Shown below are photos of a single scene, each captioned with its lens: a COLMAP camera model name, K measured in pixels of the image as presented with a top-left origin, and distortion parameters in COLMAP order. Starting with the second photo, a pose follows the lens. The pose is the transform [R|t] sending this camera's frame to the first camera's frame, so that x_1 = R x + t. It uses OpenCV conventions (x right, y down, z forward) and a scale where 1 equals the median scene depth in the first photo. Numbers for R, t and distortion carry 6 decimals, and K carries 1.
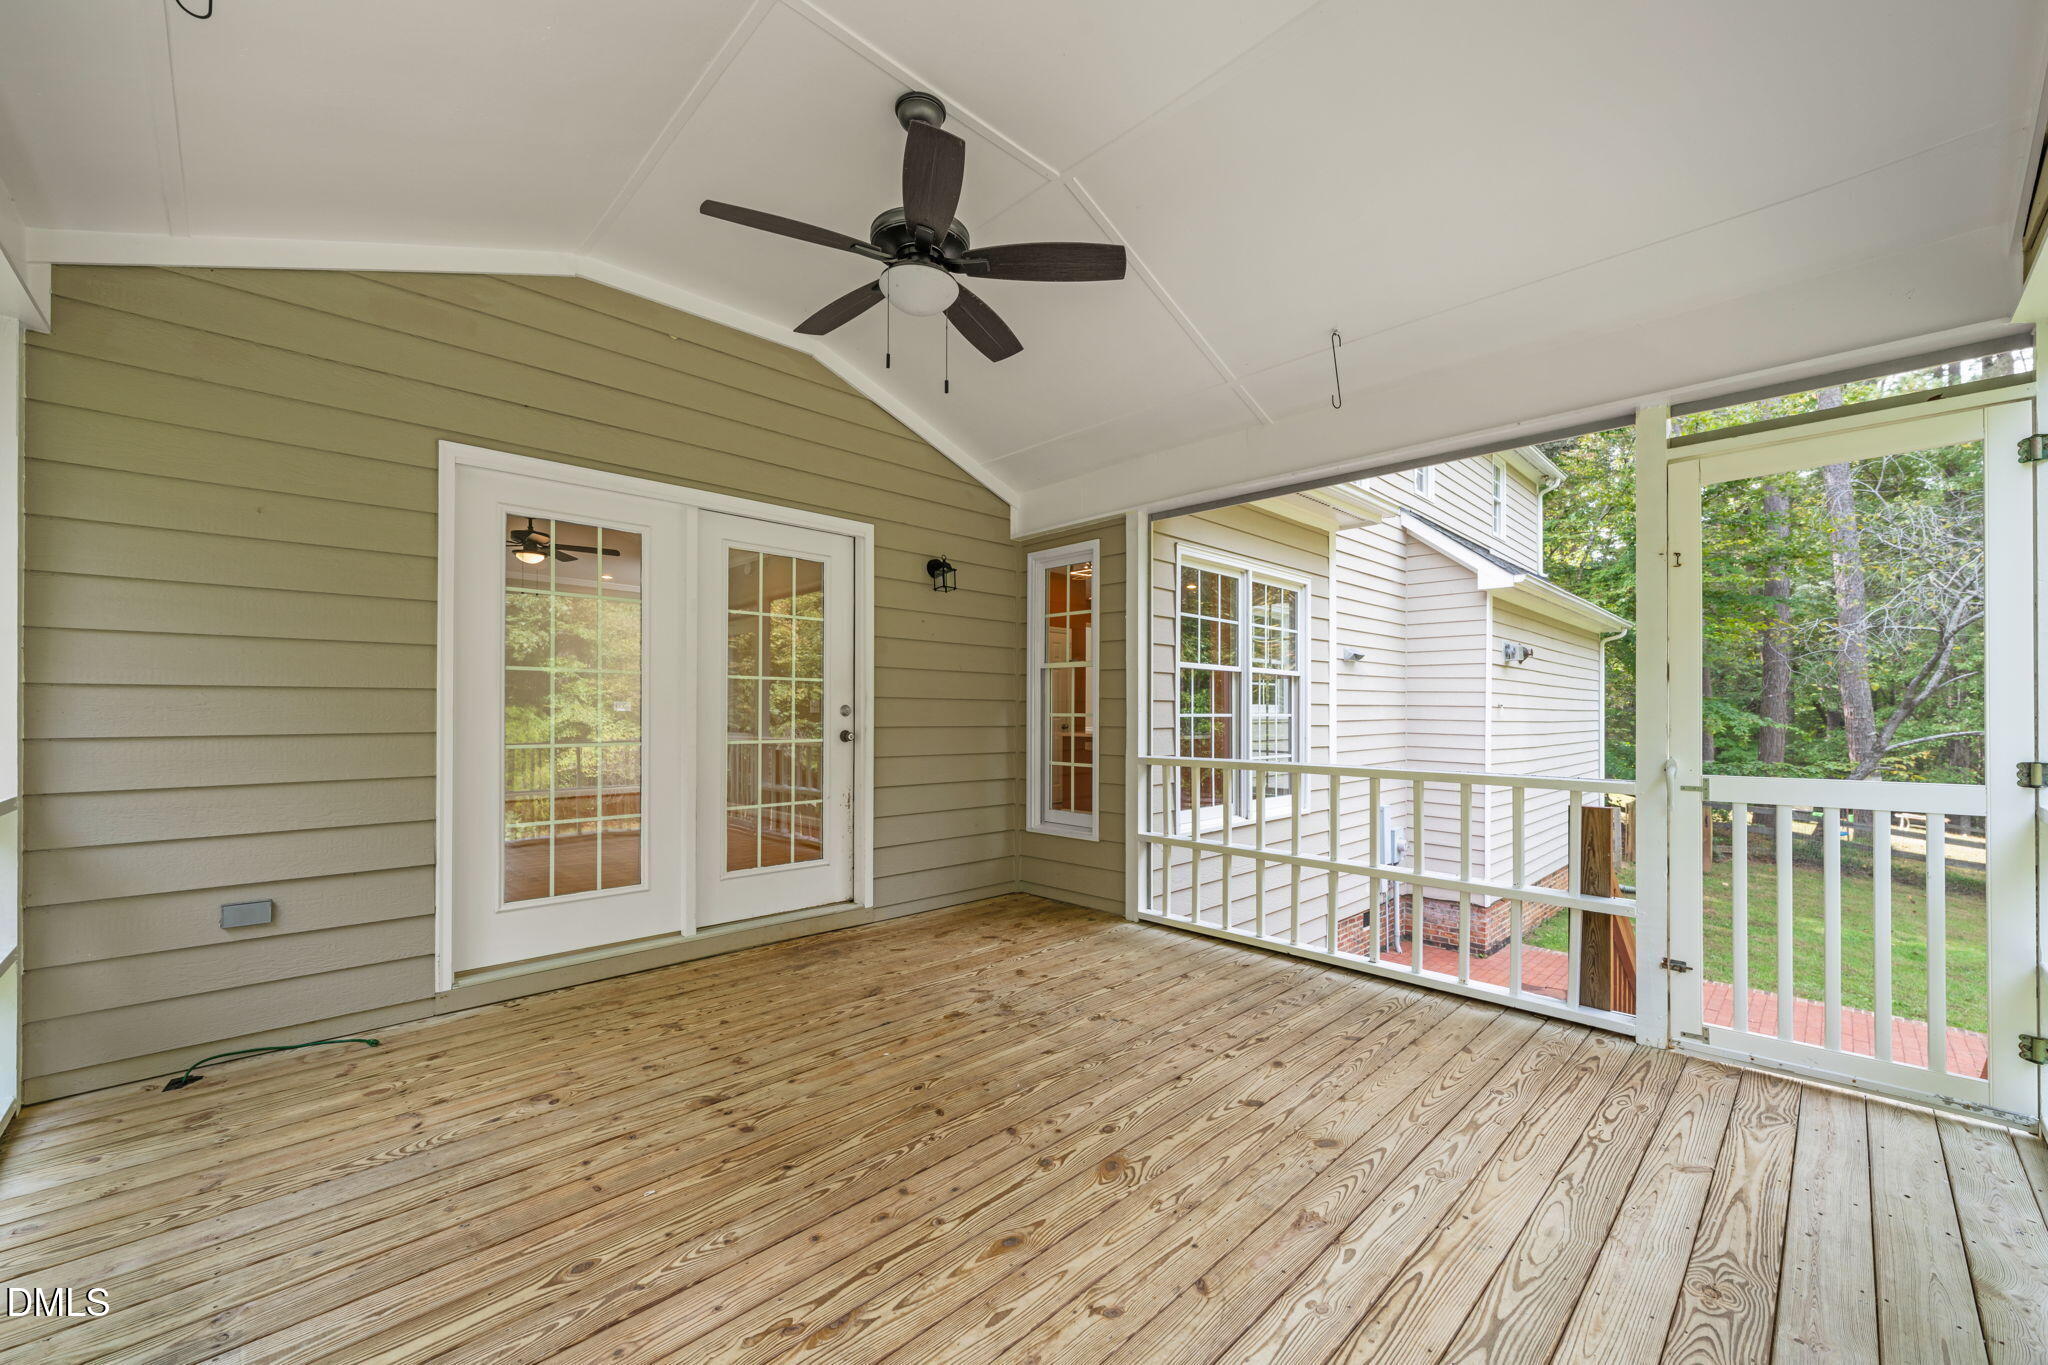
lens RADIAL K [[816.9, 0, 1026.2], [0, 816.9, 677.8], [0, 0, 1]] dist [-0.000811, -0.000138]
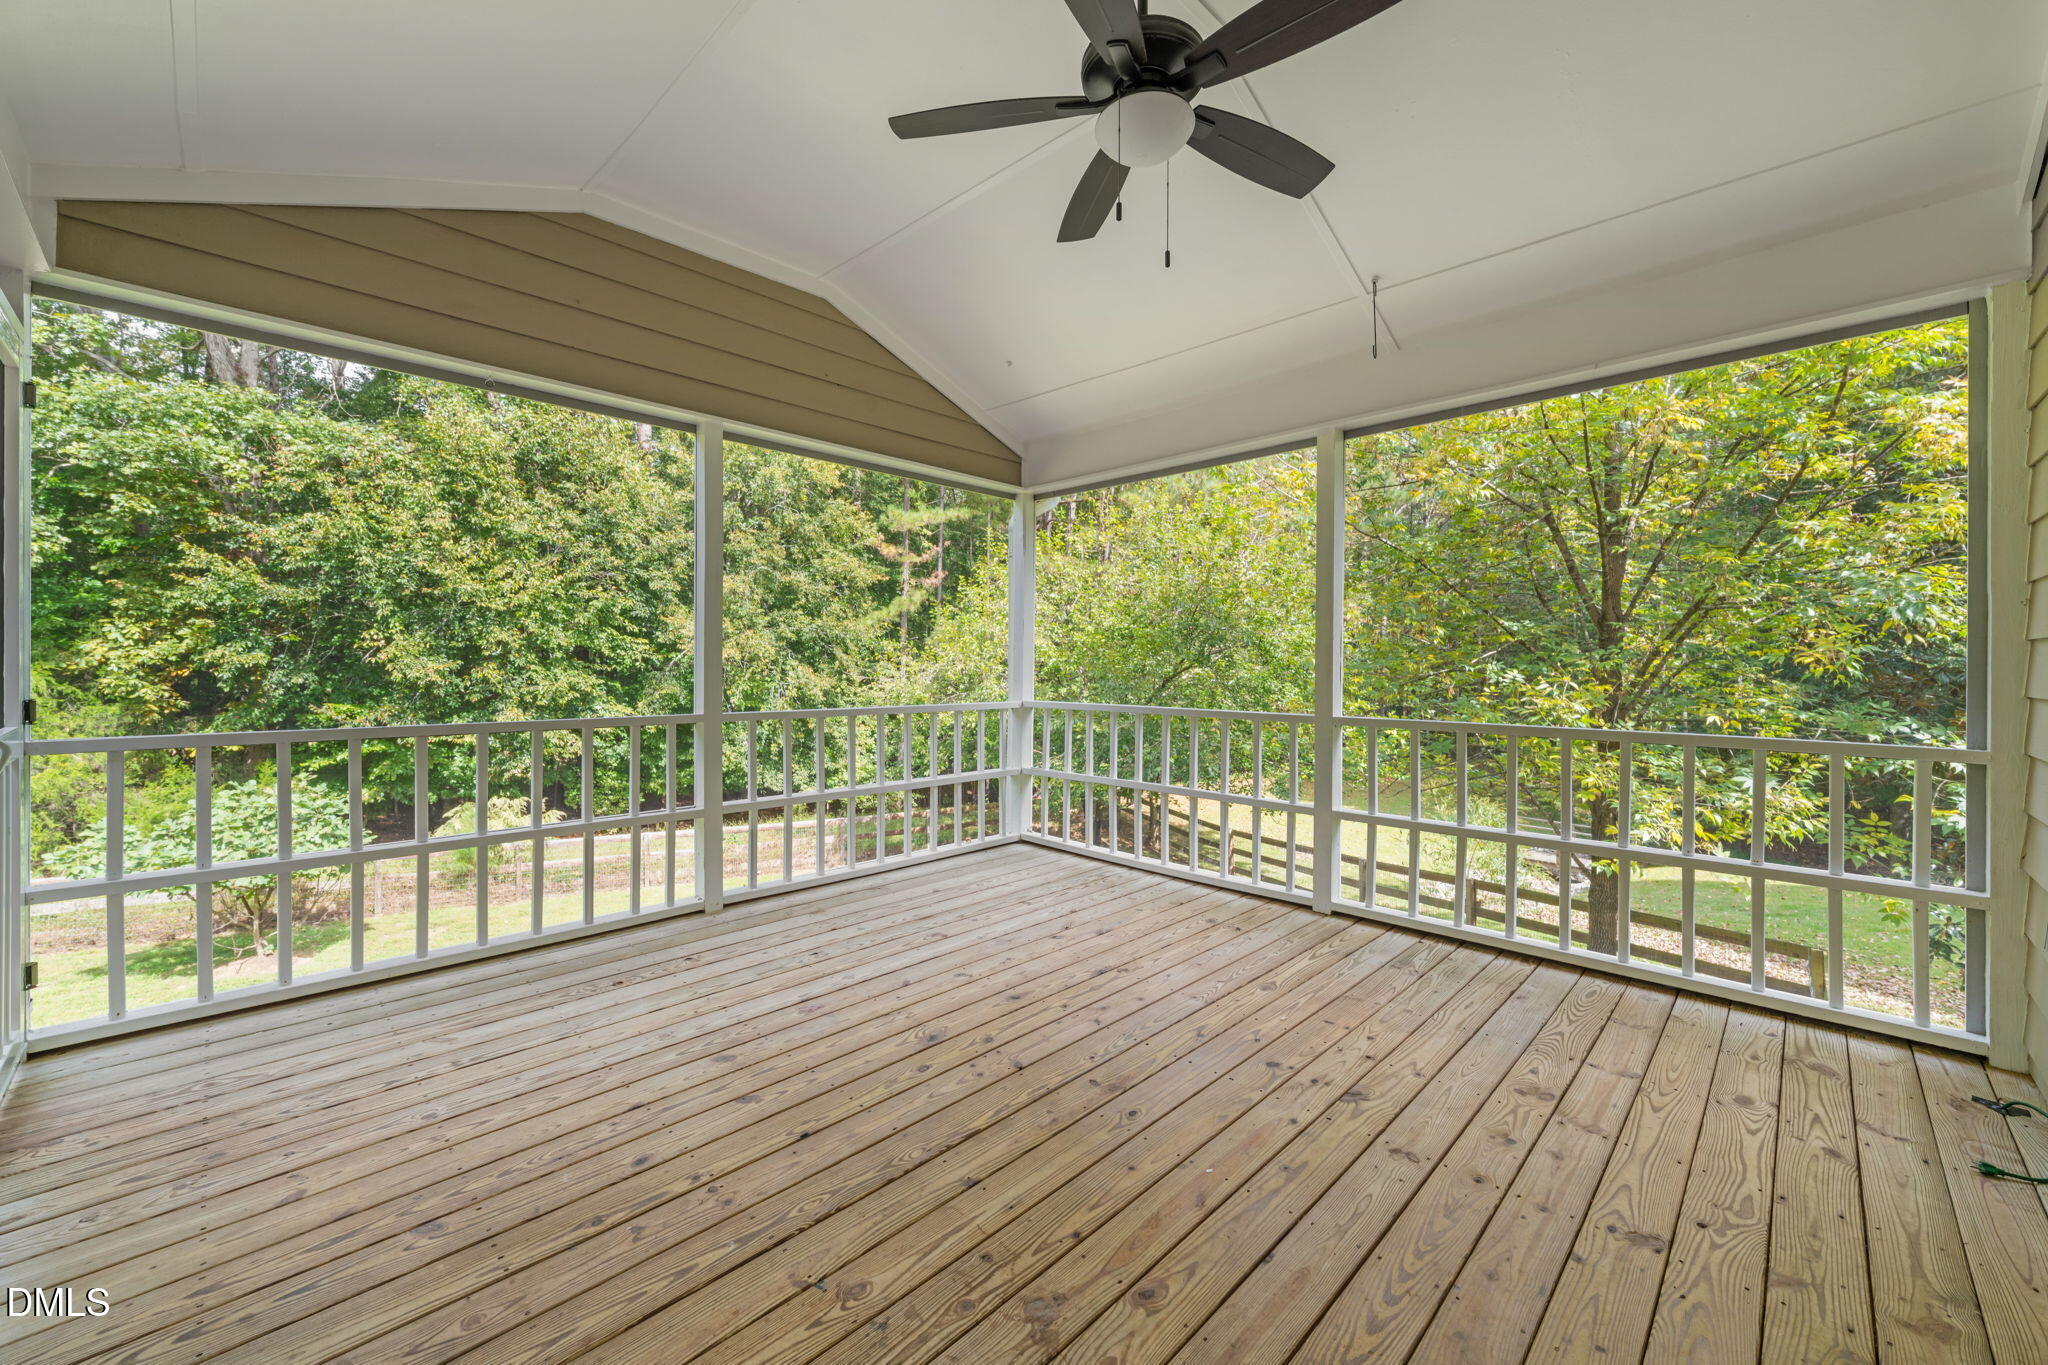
lens RADIAL K [[816.9, 0, 1026.2], [0, 816.9, 677.8], [0, 0, 1]] dist [-0.000811, -0.000138]
pose [[-0.999779, -0.009275, -0.018887, -0.003804], [-0.008966, 0.999825, -0.016394, 0.080611], [0.019036, -0.016221, -0.999687, 2.027948]]
